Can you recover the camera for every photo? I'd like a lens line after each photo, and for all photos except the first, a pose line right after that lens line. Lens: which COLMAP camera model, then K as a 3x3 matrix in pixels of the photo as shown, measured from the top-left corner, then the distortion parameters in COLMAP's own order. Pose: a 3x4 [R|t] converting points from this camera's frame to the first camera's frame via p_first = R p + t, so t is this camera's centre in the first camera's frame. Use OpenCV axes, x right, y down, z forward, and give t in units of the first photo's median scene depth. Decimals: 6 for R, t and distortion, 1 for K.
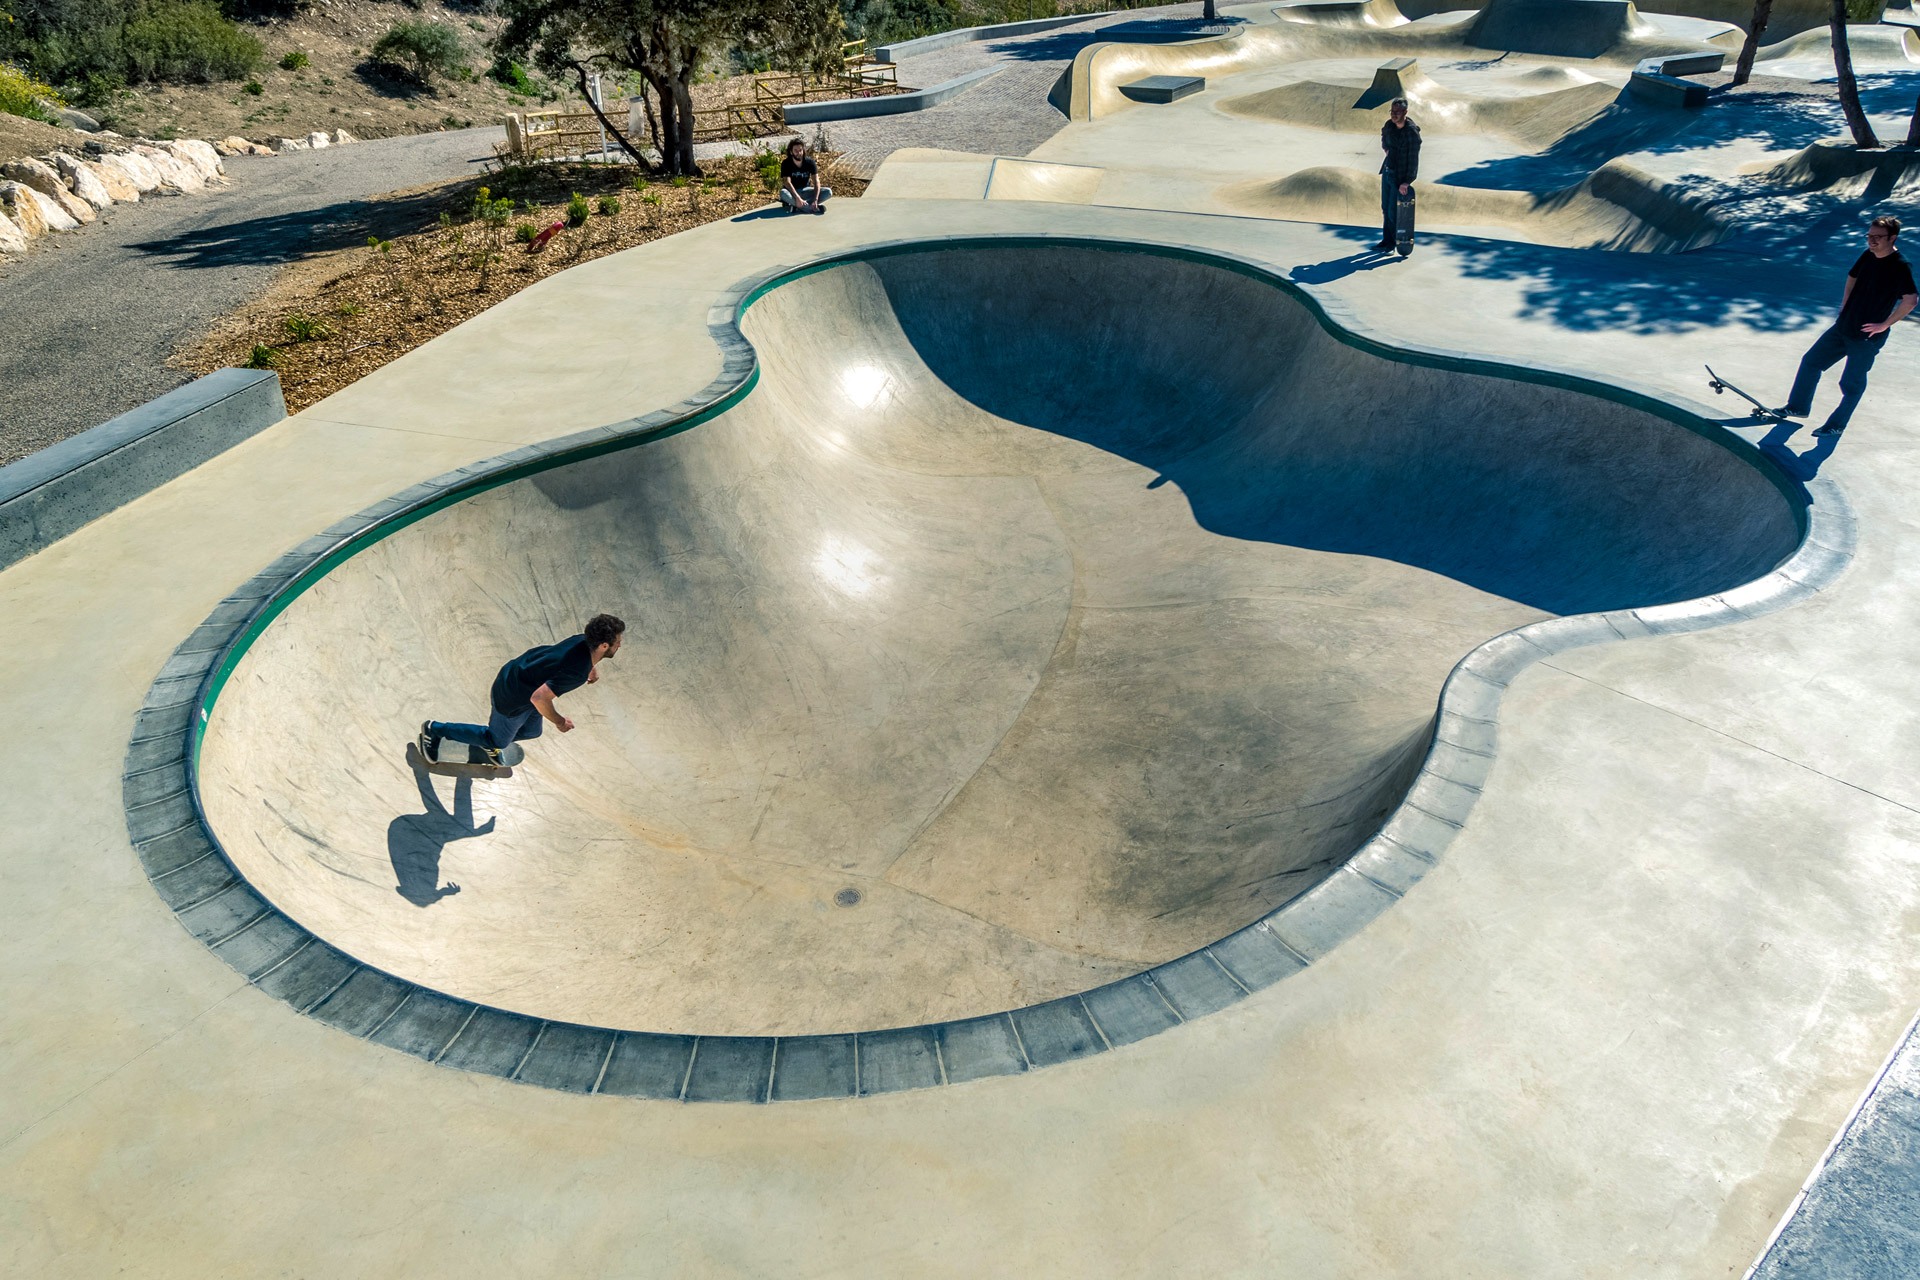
lens RADIAL K [[1160.5, 0, 985.8], [0, 1160.5, 640.7], [0, 0, 1]] dist [0.002191, -0.000100]
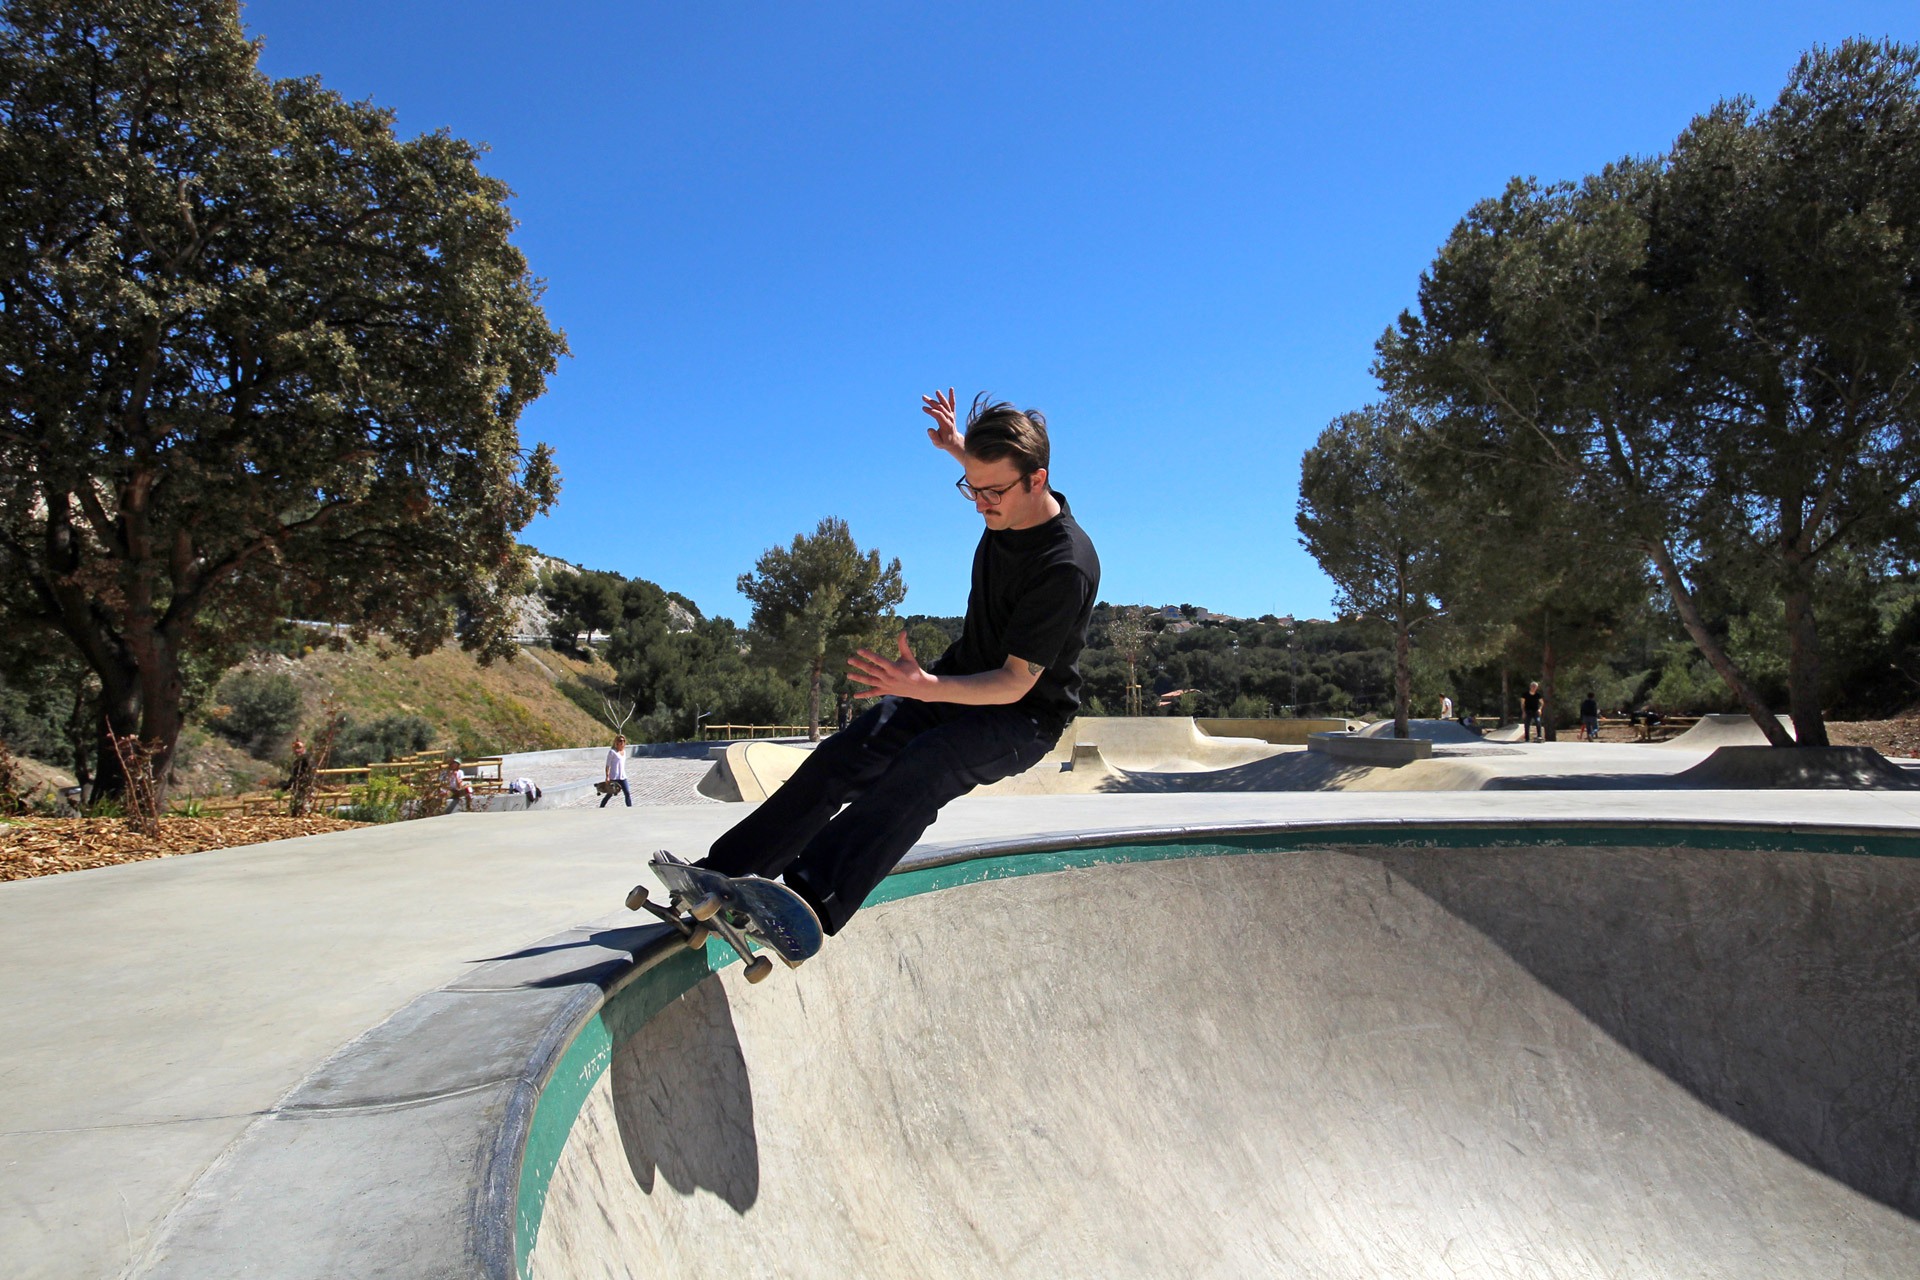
lens RADIAL K [[1085.9, 0, 957.2], [0, 1085.9, 677.7], [0, 0, 1]] dist [0.004587, 0.000898]
pose [[0.932905, -0.001436, 0.360120, -0.323608], [0.193099, 0.846077, -0.496858, -0.462025], [-0.303976, 0.533060, 0.789586, 1.438558]]
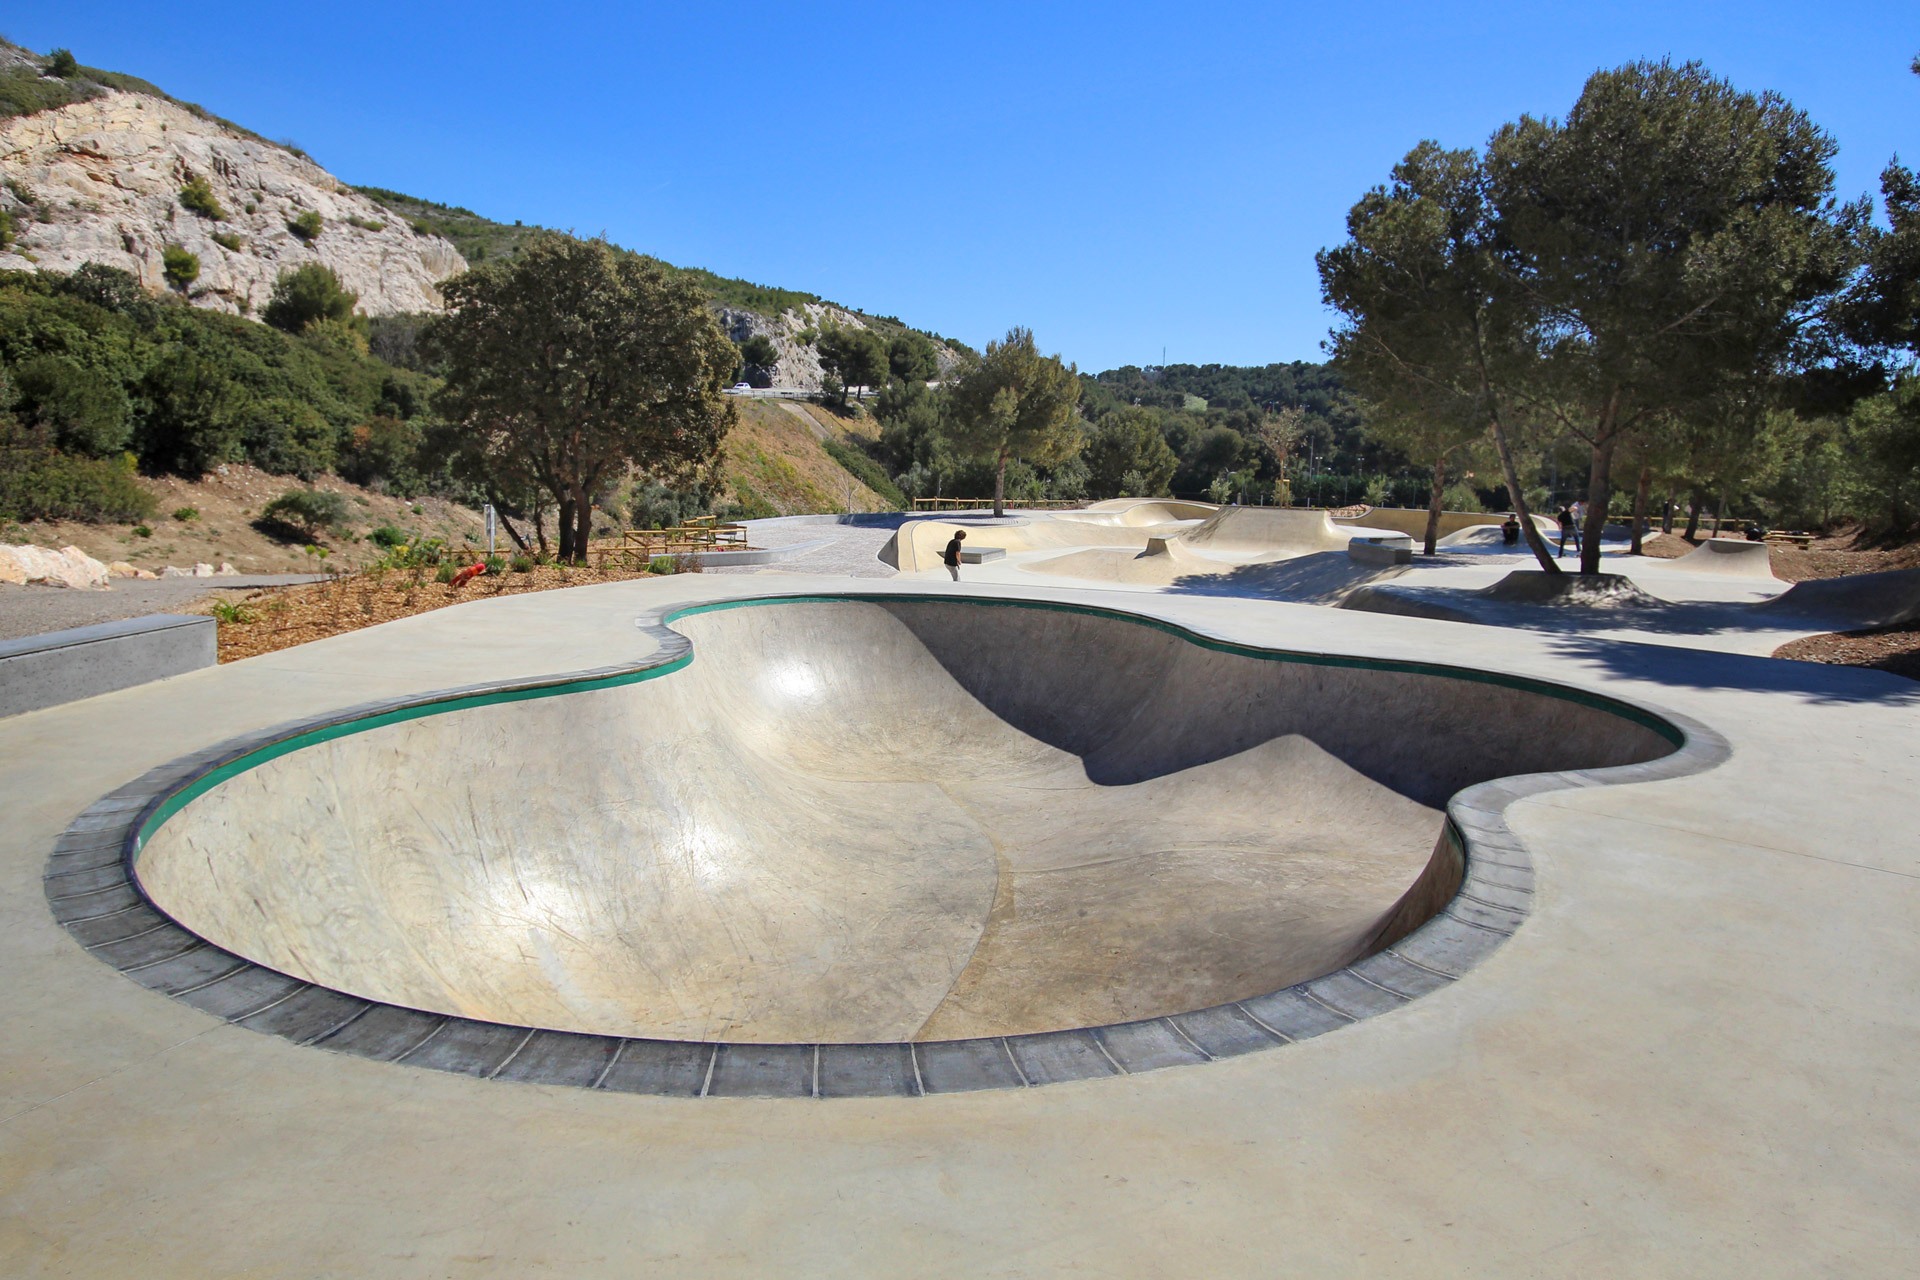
lens RADIAL K [[1085.9, 0, 957.2], [0, 1085.9, 677.7], [0, 0, 1]] dist [0.004587, 0.000898]
pose [[0.991848, 0.003242, 0.127386, -0.102791], [0.038974, 0.944052, -0.327485, 0.145784], [-0.121320, 0.329780, 0.936230, 0.072649]]
